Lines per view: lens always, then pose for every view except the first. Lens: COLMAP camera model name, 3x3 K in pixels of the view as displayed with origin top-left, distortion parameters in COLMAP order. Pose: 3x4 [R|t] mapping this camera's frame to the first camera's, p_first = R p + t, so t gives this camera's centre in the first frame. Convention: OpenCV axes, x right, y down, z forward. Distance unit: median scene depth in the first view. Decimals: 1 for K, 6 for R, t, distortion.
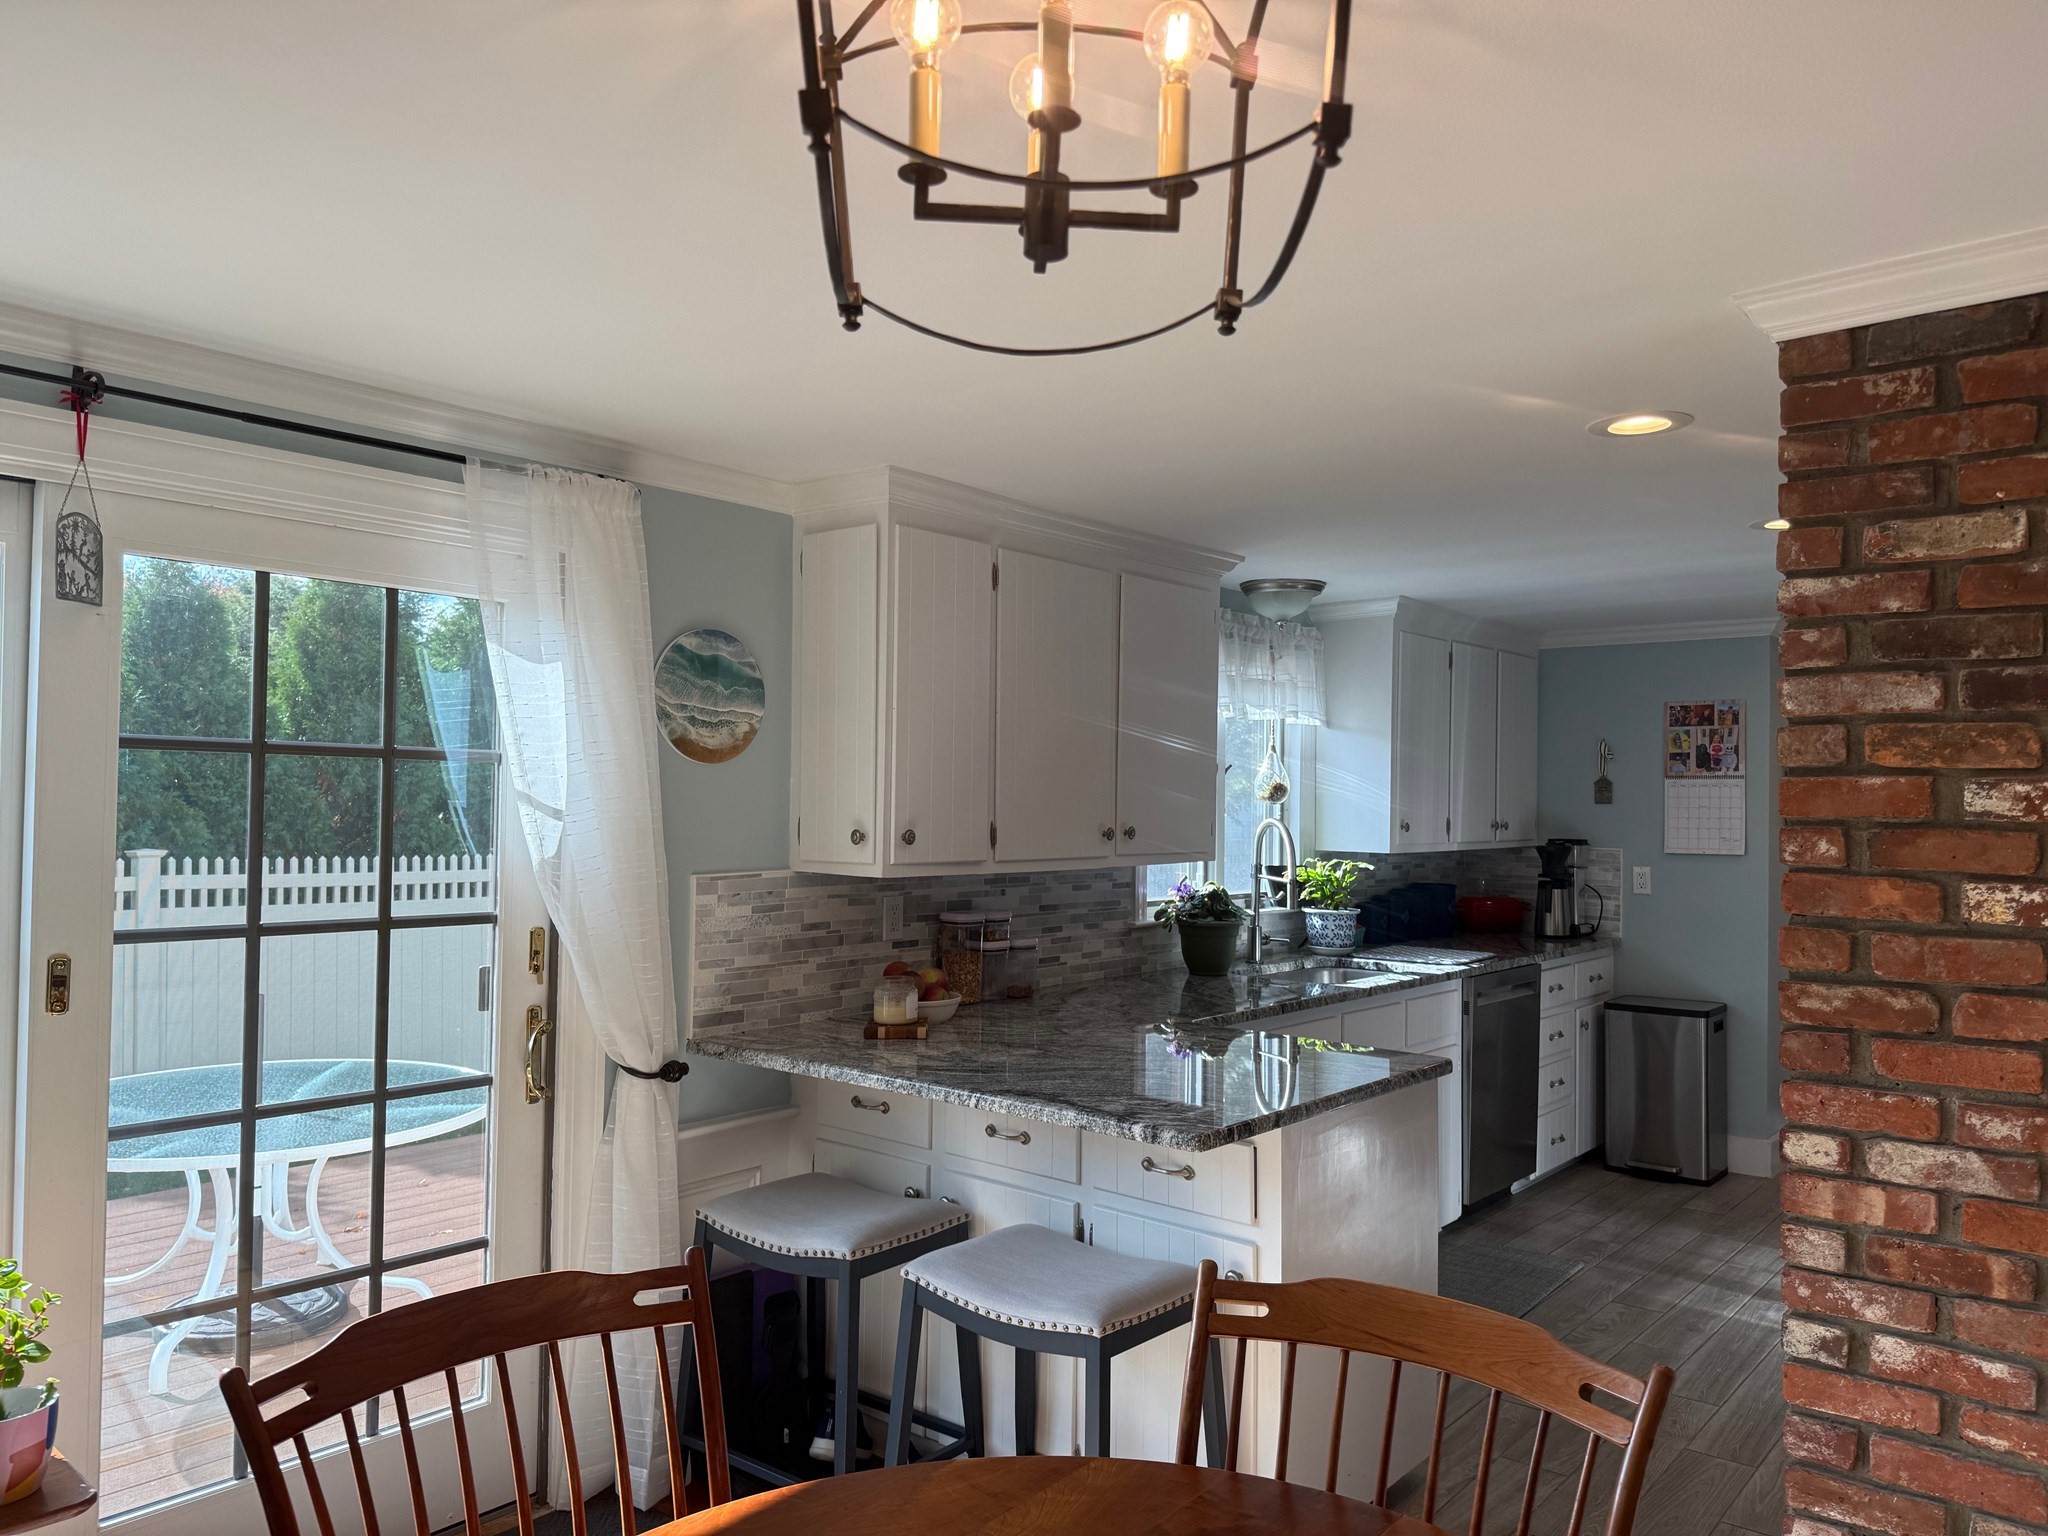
lens RADIAL K [[1415.8, 0, 1029.3], [0, 1415.8, 779.5], [0, 0, 1]] dist [0.154645, -0.266712]
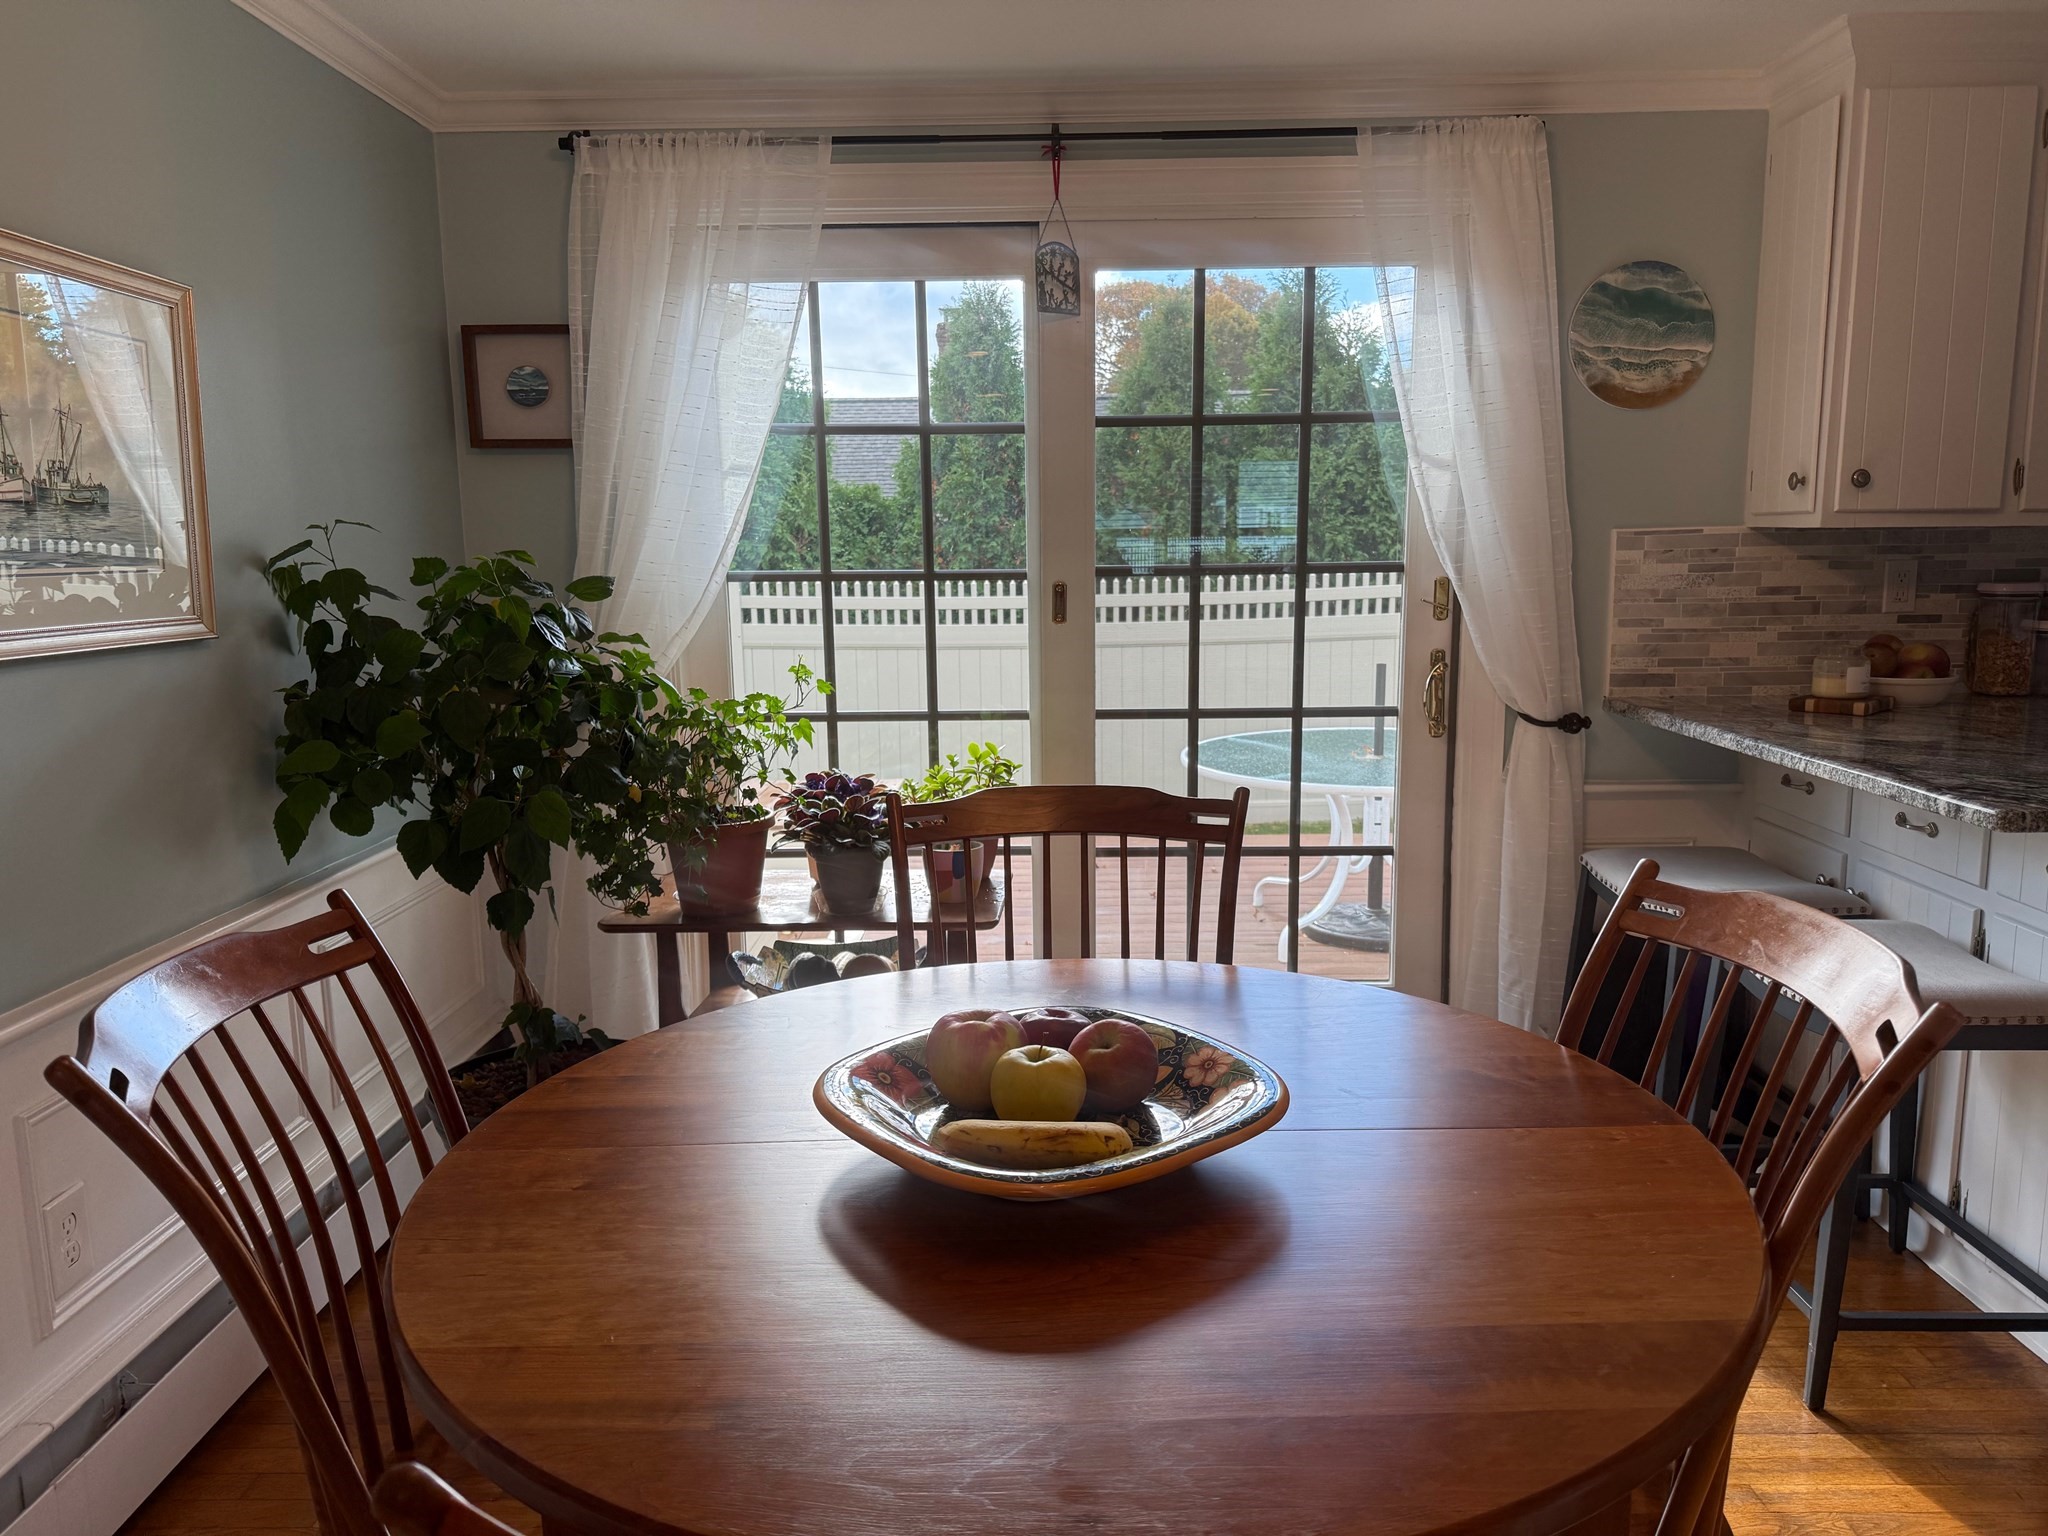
lens RADIAL K [[1440.2, 0, 1027.0], [0, 1440.2, 795.3], [0, 0, 1]] dist [-0.021902, 0.000856]
pose [[0.631553, 0.112355, -0.767149, 0.185664], [0.039573, 0.983484, 0.176618, 0.038034], [0.774323, -0.141902, 0.616675, 0.045474]]
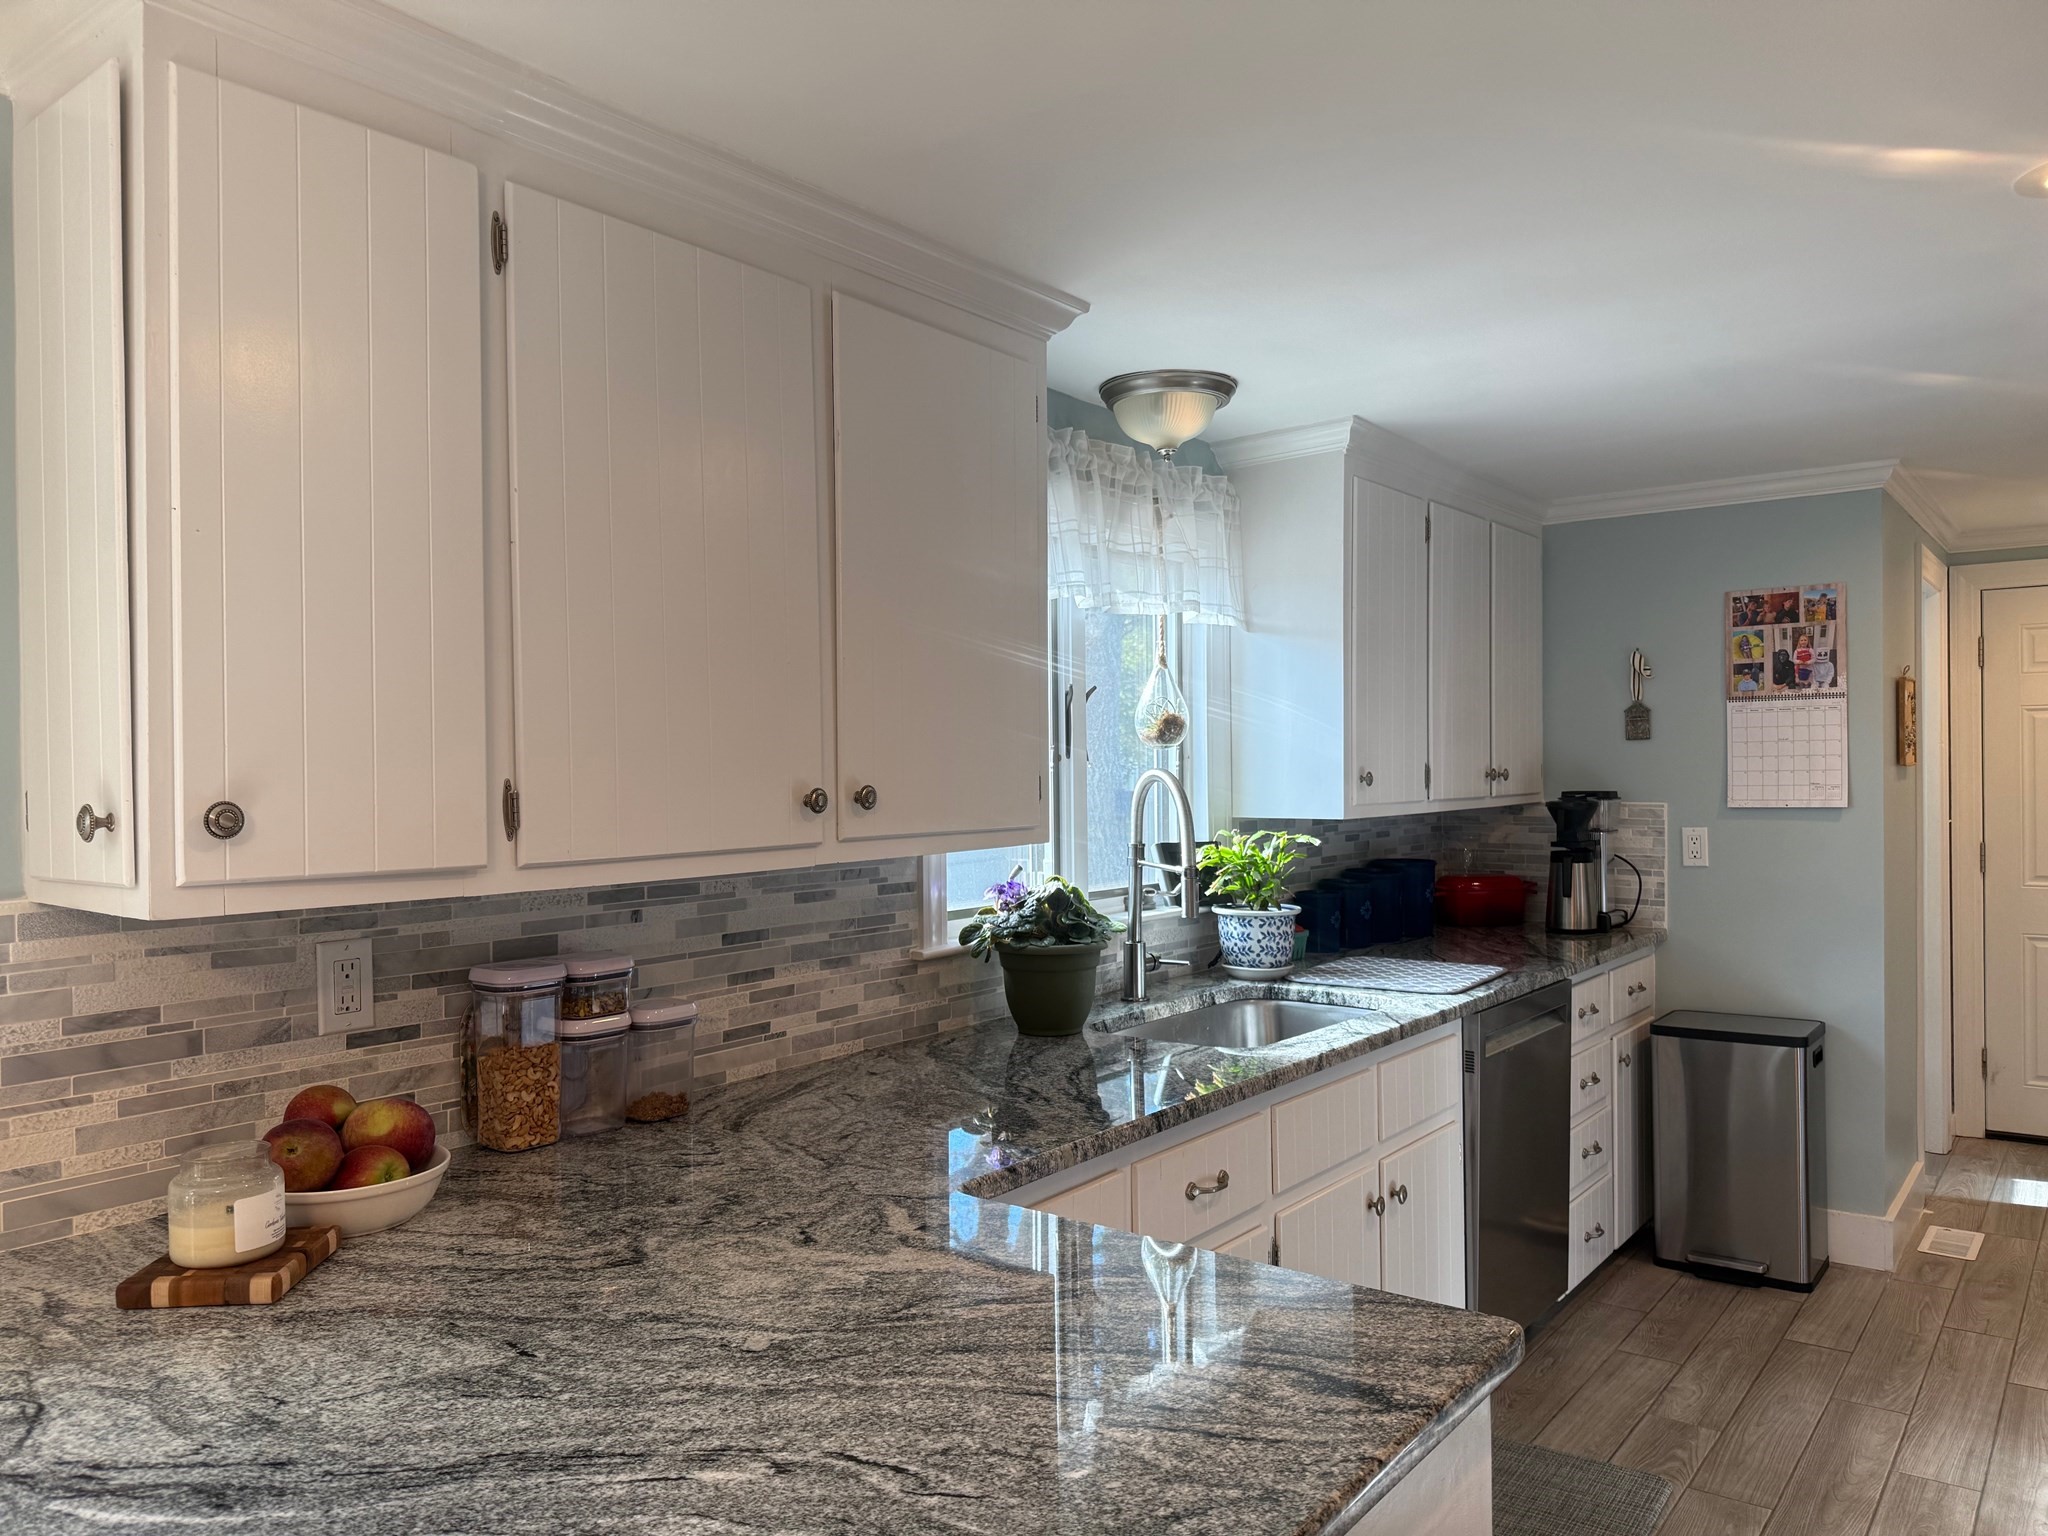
lens RADIAL K [[1468.2, 0, 997.2], [0, 1468.2, 781.8], [0, 0, 1]] dist [0.067423, -0.092046]
pose [[0.999395, -0.023958, 0.025201, 0.088332], [0.023329, 0.999416, 0.024973, 0.016000], [-0.025785, -0.024370, 0.999370, 0.379063]]
